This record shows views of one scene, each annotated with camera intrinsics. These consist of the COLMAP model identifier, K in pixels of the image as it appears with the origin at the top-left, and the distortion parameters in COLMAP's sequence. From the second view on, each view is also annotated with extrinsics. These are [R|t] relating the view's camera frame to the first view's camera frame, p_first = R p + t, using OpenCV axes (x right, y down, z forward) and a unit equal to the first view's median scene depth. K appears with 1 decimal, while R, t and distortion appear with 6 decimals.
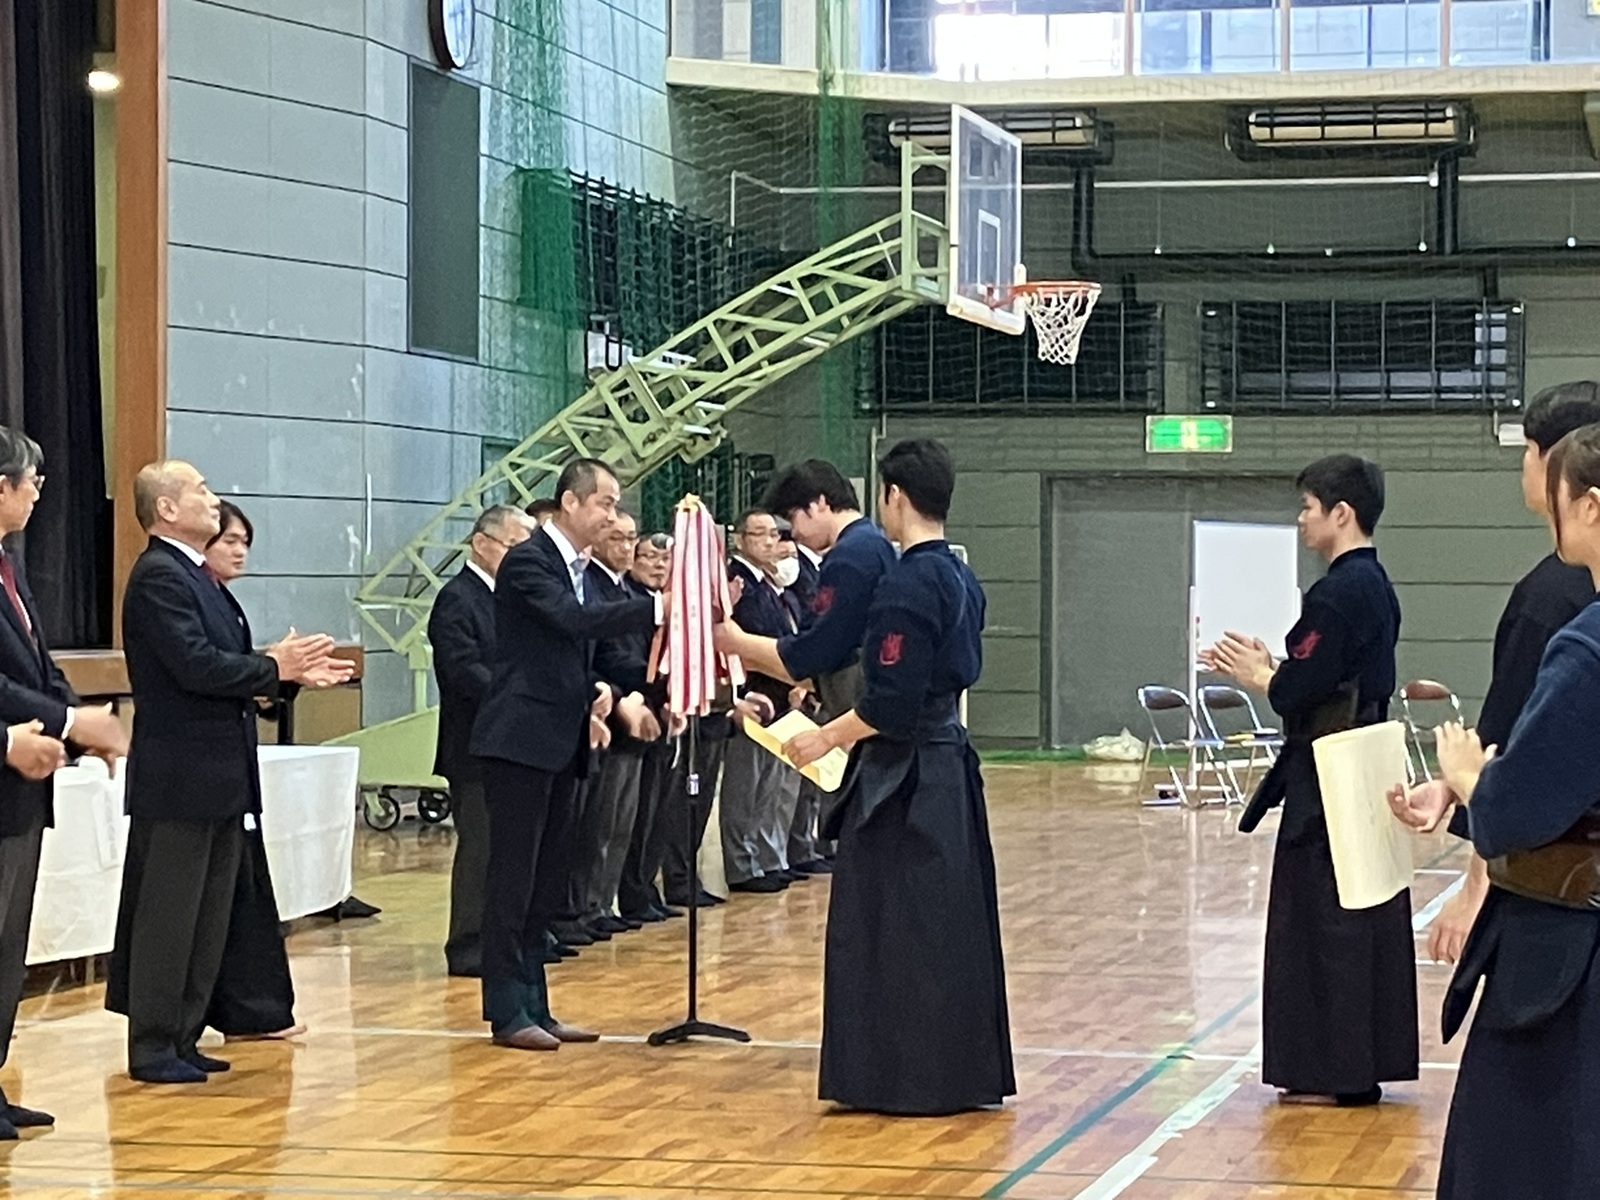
lens RADIAL K [[4307.6, 0, 799.9], [0, 4307.6, 600.3], [0, 0, 1]] dist [-0.087071, 0.000000]
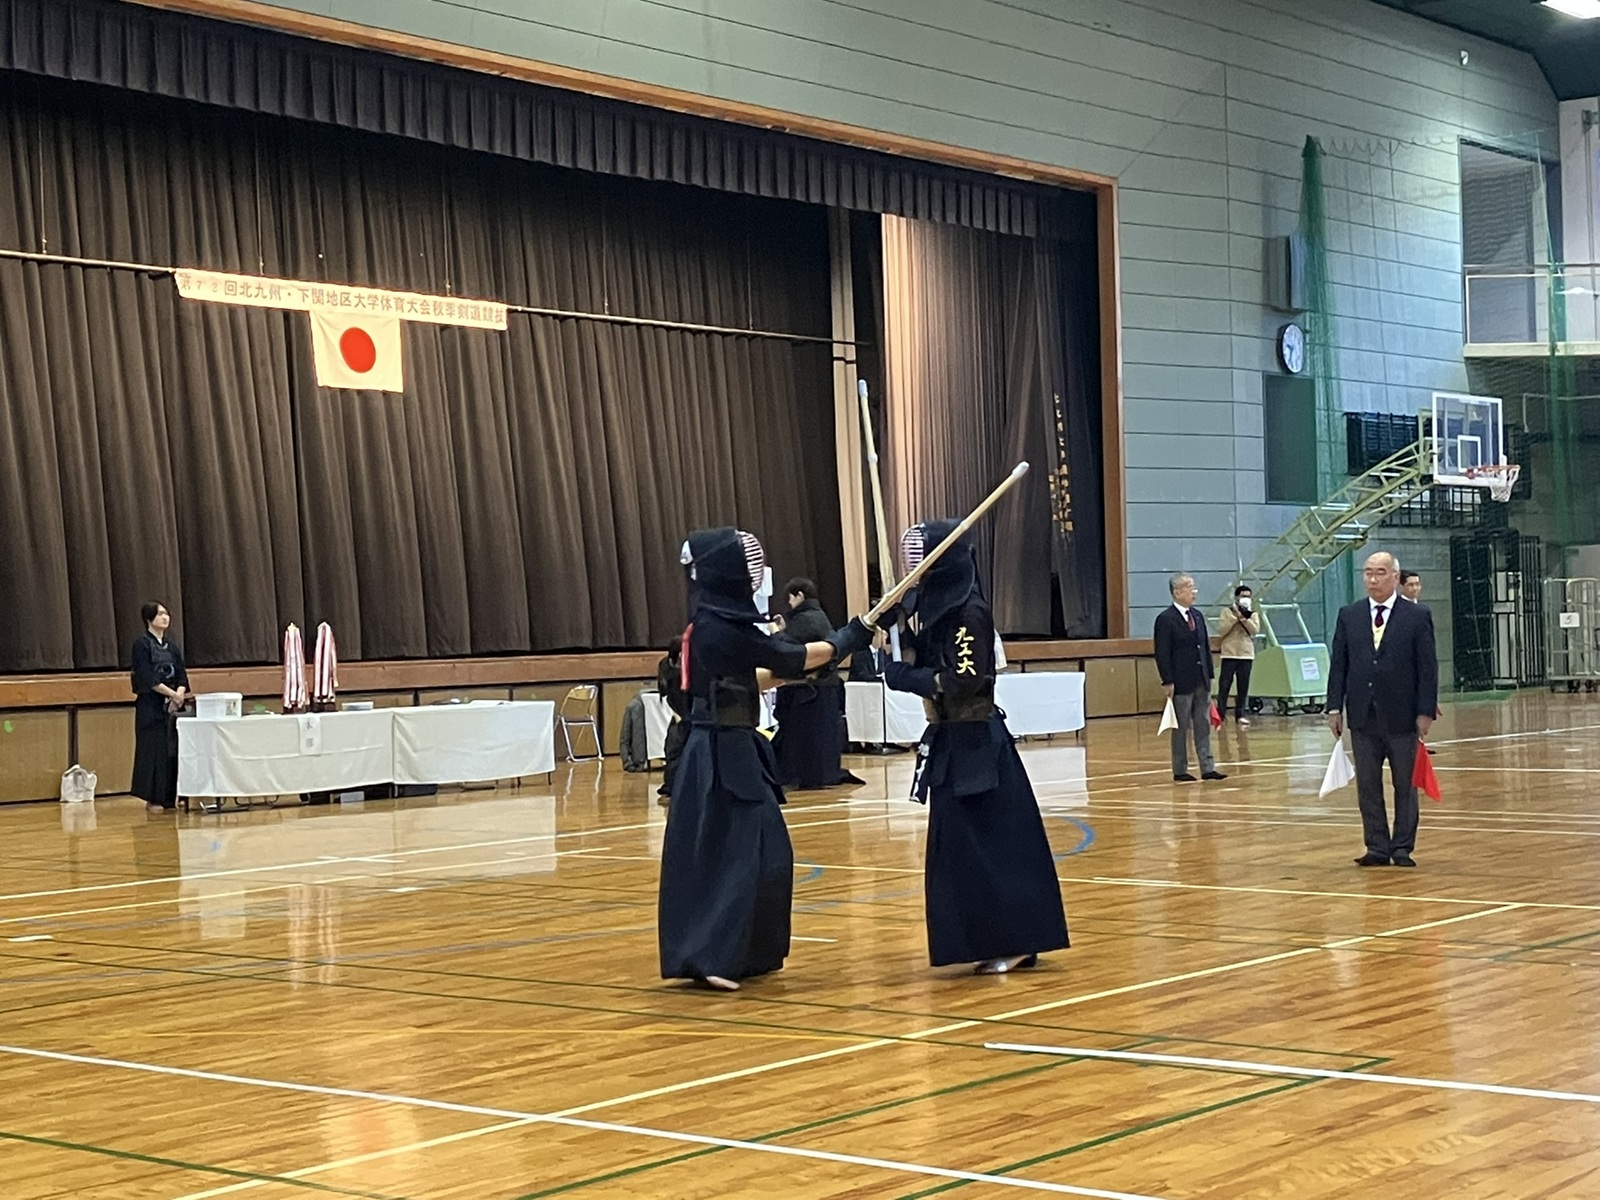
lens RADIAL K [[2797.9, 0, 800.9], [0, 2797.9, 601.1], [0, 0, 1]] dist [0.284324, 0.000000]
pose [[0.896381, -0.031575, -0.442158, 0.345752], [0.029230, 0.999499, -0.012118, 0.004033], [0.442320, -0.002062, 0.896855, -0.438874]]
